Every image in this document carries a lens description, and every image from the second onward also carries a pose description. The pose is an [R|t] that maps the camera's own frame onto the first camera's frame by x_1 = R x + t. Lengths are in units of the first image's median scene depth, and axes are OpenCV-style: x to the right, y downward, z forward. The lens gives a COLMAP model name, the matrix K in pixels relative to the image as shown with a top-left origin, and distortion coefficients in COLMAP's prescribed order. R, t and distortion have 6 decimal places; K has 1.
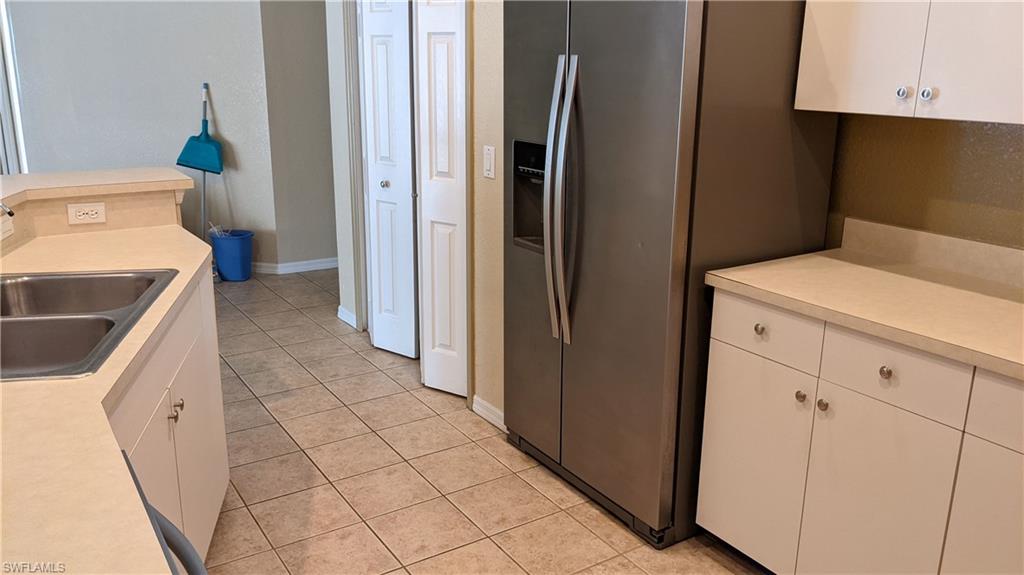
lens RADIAL K [[810.7, 0, 513.4], [0, 810.7, 284.2], [0, 0, 1]] dist [0.041872, -0.075658]
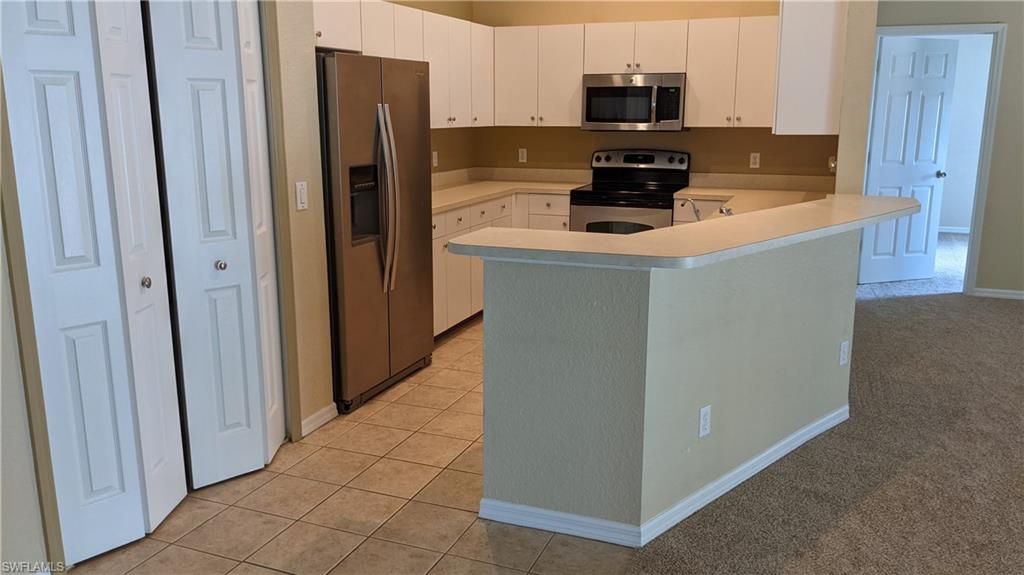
lens RADIAL K [[810.7, 0, 514.8], [0, 810.7, 292.8], [0, 0, 1]] dist [0.041872, -0.075658]
pose [[-0.583668, -0.182083, 0.791313, -1.130357], [0.210393, 0.907339, 0.363966, -0.379920], [-0.784261, 0.378922, -0.491276, 1.381295]]
